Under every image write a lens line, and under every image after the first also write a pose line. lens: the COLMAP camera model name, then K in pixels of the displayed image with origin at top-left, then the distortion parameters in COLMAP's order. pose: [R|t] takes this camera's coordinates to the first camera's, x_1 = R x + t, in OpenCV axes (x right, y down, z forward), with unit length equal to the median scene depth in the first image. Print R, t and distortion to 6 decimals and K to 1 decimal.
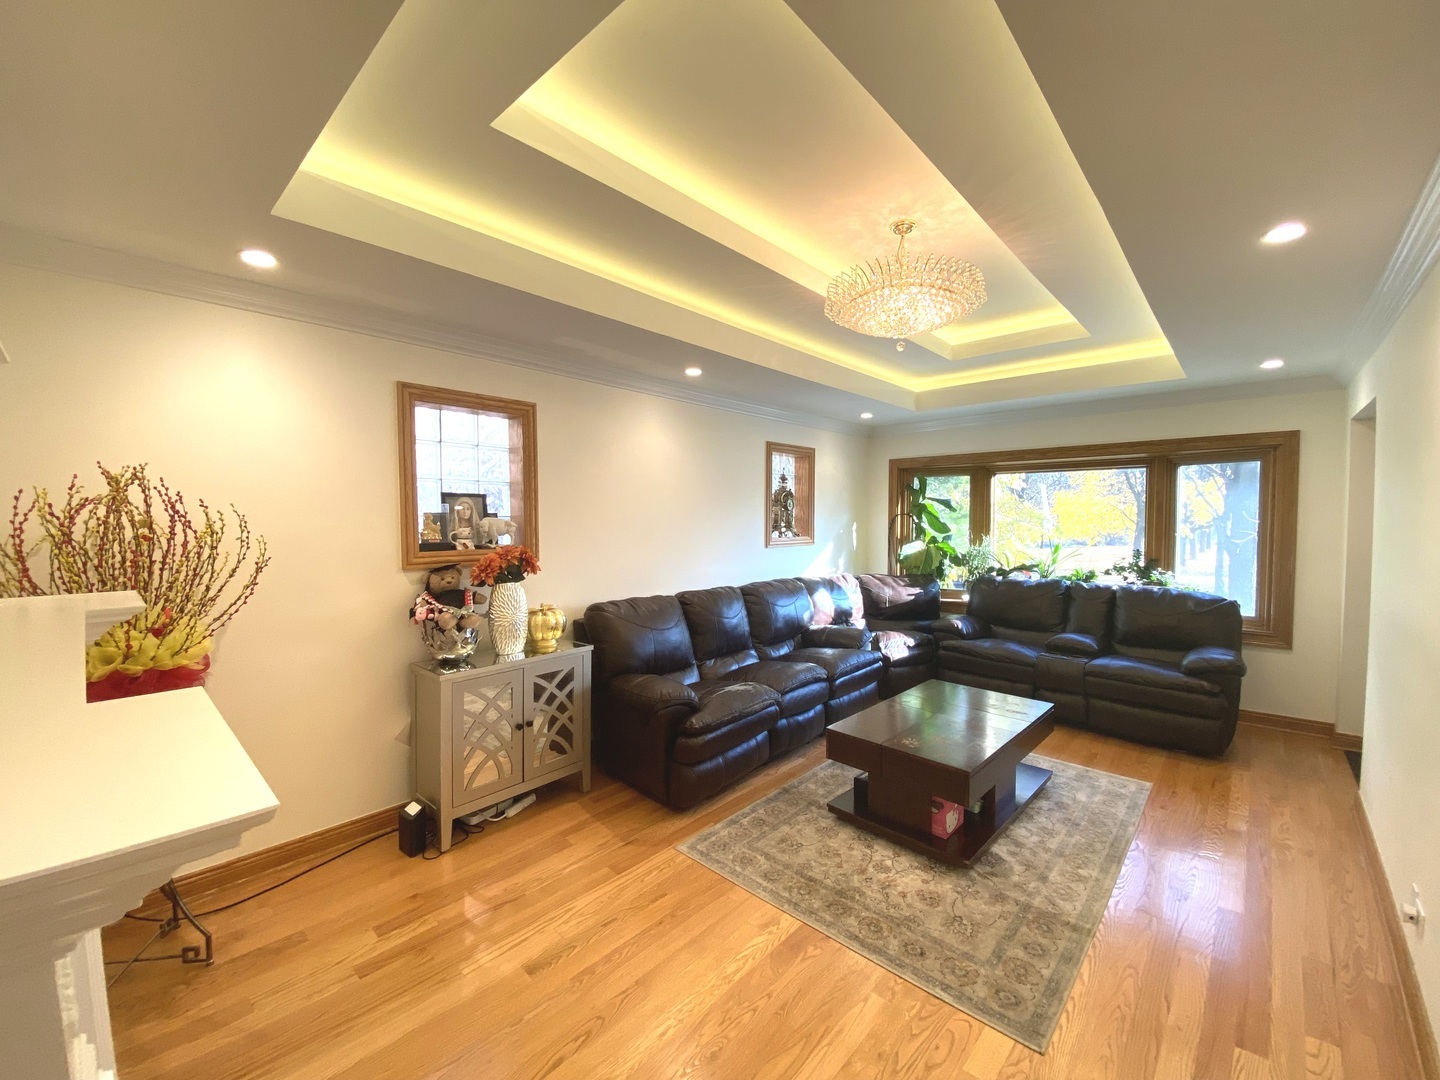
lens RADIAL K [[586.9, 0, 716.5], [0, 586.9, 535.8], [0, 0, 1]] dist [0.000654, -0.000154]
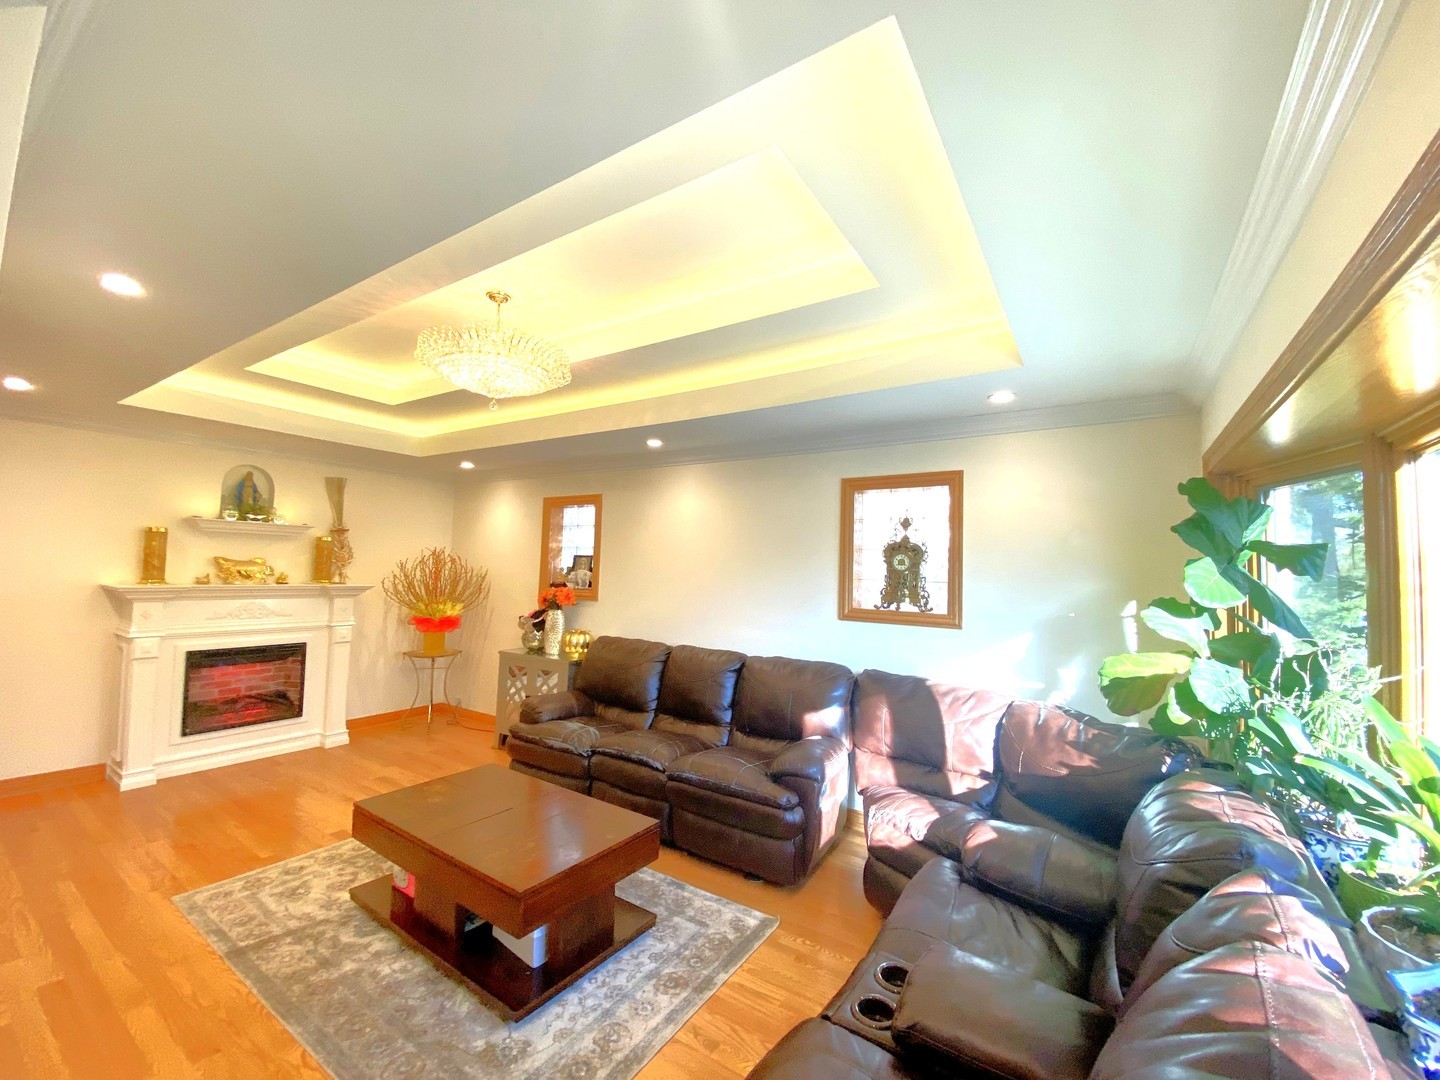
lens RADIAL K [[586.9, 0, 716.5], [0, 586.9, 535.8], [0, 0, 1]] dist [0.000654, -0.000154]
pose [[0.161328, -0.053064, -0.985473, 1.224691], [-0.062381, 0.996008, -0.063844, -0.043375], [0.984927, 0.071775, 0.157374, 1.091976]]
